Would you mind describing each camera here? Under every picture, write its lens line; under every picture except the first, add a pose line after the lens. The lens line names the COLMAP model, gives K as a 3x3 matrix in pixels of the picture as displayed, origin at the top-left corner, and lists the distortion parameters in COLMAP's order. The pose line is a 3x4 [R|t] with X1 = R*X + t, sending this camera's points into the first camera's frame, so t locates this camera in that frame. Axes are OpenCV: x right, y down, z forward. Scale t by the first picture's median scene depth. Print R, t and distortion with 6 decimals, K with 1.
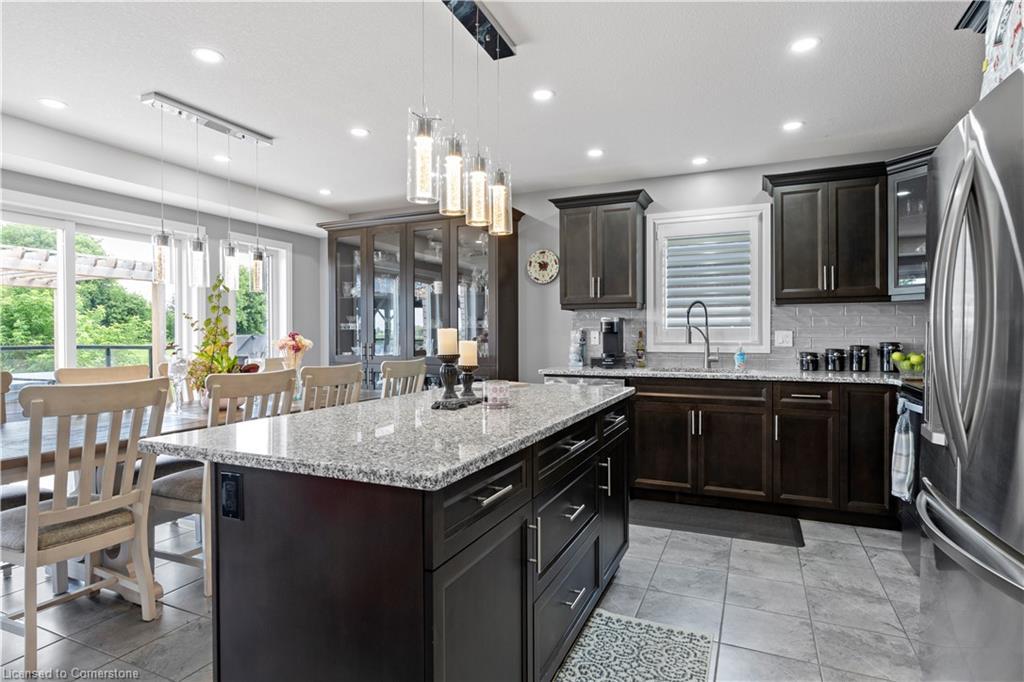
lens RADIAL K [[548.1, 0, 510.9], [0, 548.1, 337.2], [0, 0, 1]] dist [-0.004670, 0.001085]
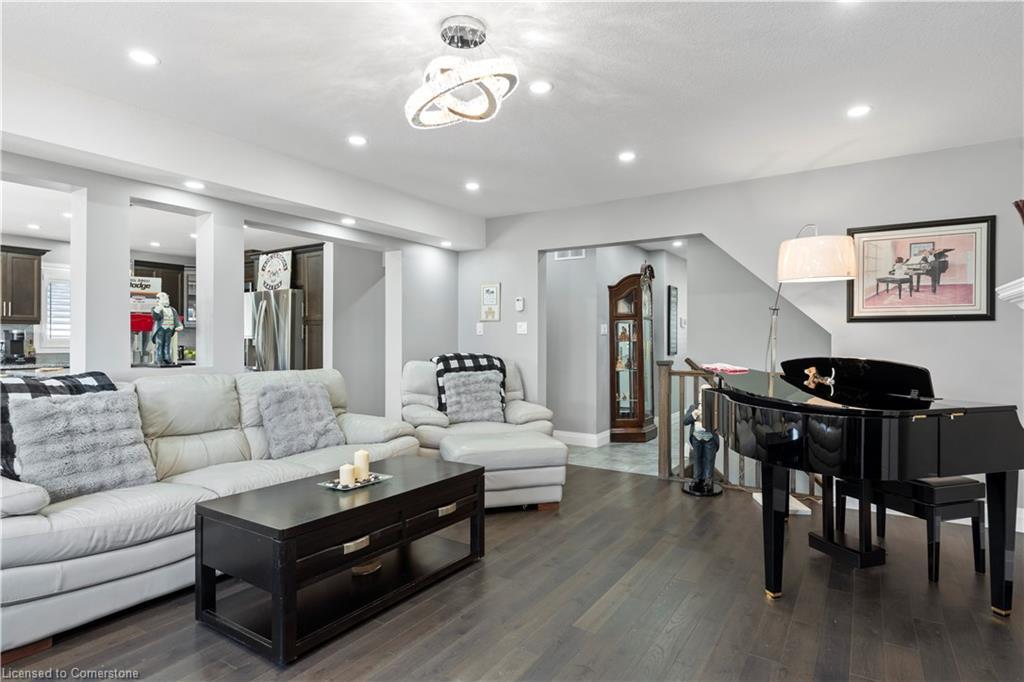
lens RADIAL K [[548.1, 0, 513.5], [0, 548.1, 341.6], [0, 0, 1]] dist [-0.004670, 0.001085]
pose [[0.152790, 0.004340, 0.988249, -1.191734], [0.002222, 0.999986, -0.004735, 0.006044], [-0.988256, 0.002919, 0.152778, -0.608128]]
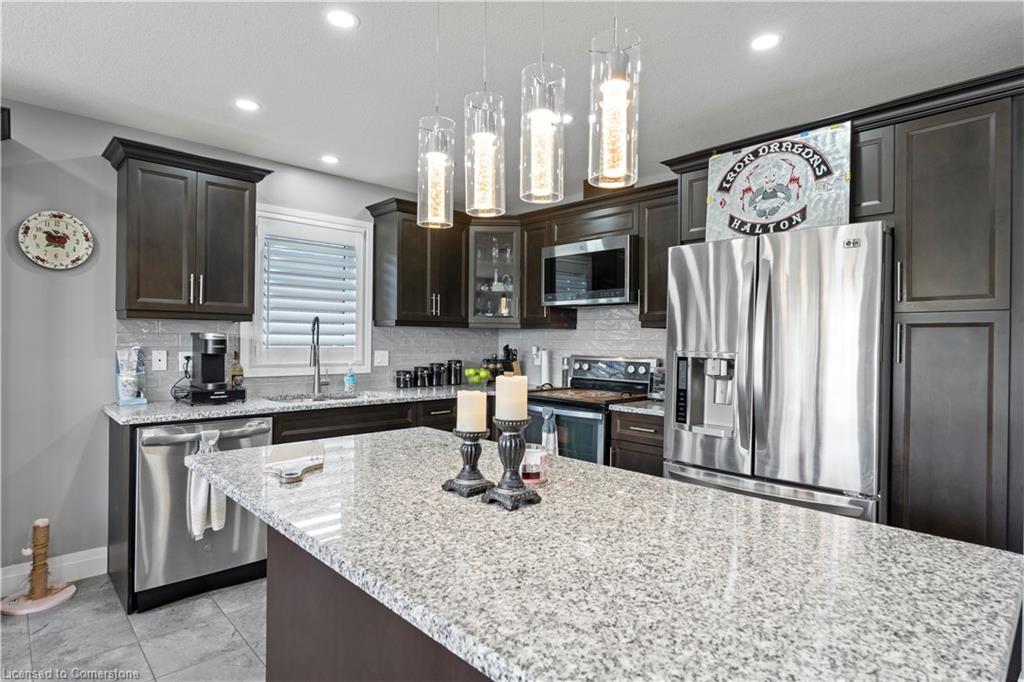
lens RADIAL K [[548.1, 0, 512.8], [0, 548.1, 342.6], [0, 0, 1]] dist [-0.004670, 0.001085]
pose [[0.373019, 0.006062, 0.927804, -0.379139], [-0.007951, 0.999963, -0.003337, -0.026184], [-0.927790, -0.006132, 0.373054, 0.408908]]
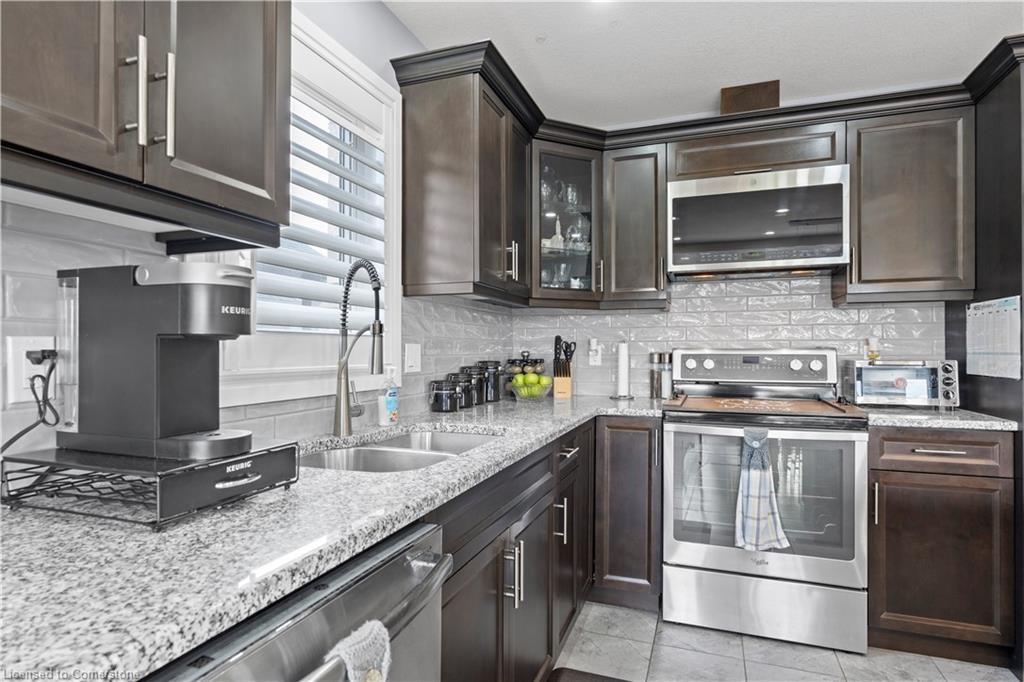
lens RADIAL K [[548.1, 0, 517.6], [0, 548.1, 349.2], [0, 0, 1]] dist [-0.004670, 0.001085]
pose [[-0.079349, 0.006600, 0.996825, -0.048861], [0.006736, 0.999959, -0.006085, -0.001589], [-0.996824, 0.006232, -0.079390, 0.986035]]
